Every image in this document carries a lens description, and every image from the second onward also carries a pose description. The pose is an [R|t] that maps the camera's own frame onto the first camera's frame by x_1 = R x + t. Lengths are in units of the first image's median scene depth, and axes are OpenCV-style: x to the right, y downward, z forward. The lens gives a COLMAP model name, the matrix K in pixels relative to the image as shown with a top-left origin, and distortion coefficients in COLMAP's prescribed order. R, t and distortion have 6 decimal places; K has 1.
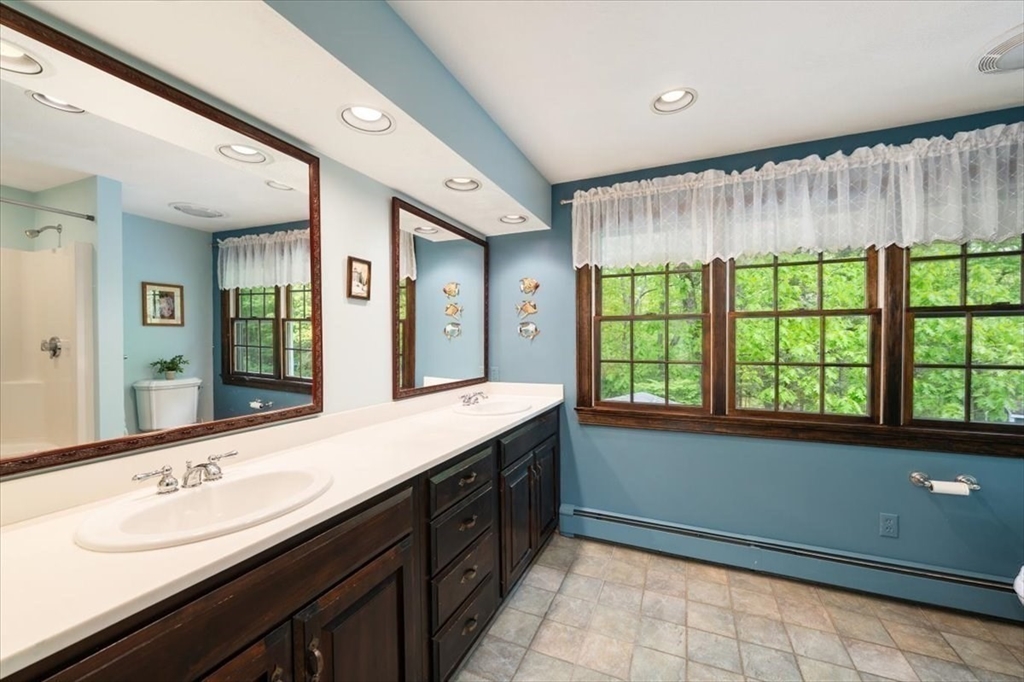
lens RADIAL K [[396.1, 0, 513.0], [0, 396.1, 333.4], [0, 0, 1]] dist [-0.001788, -0.000090]
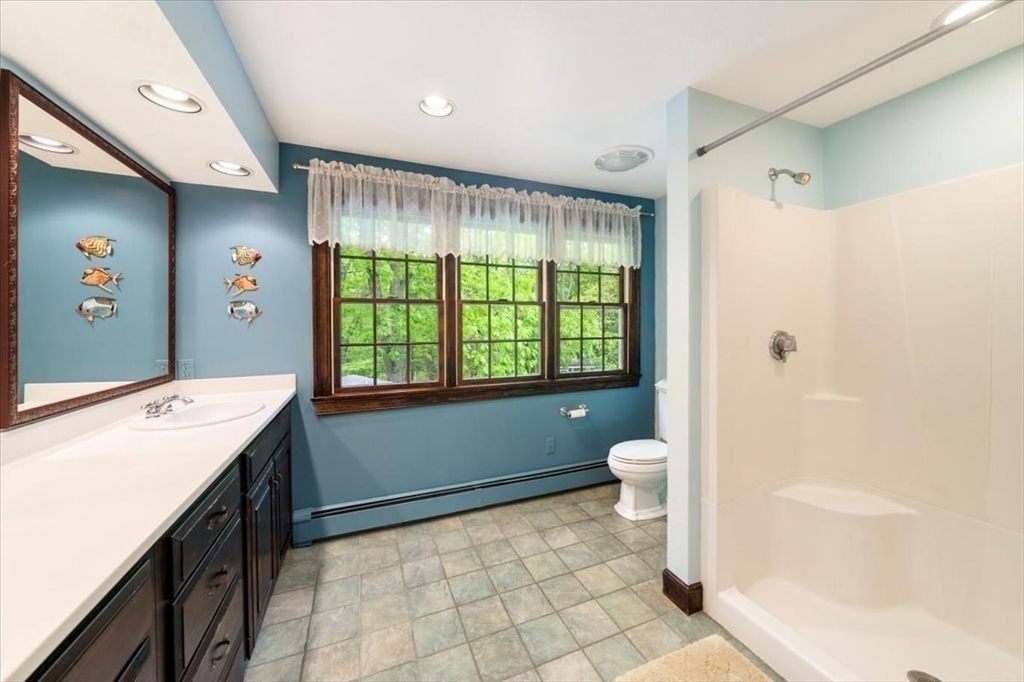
lens RADIAL K [[369.9, 0, 511.1], [0, 369.9, 313.8], [0, 0, 1]] dist [-0.001086, -0.000150]
pose [[0.699025, 0.016992, 0.714895, -0.144146], [-0.011248, 0.999855, -0.012767, 0.001641], [-0.715008, 0.000884, 0.699115, 0.100905]]
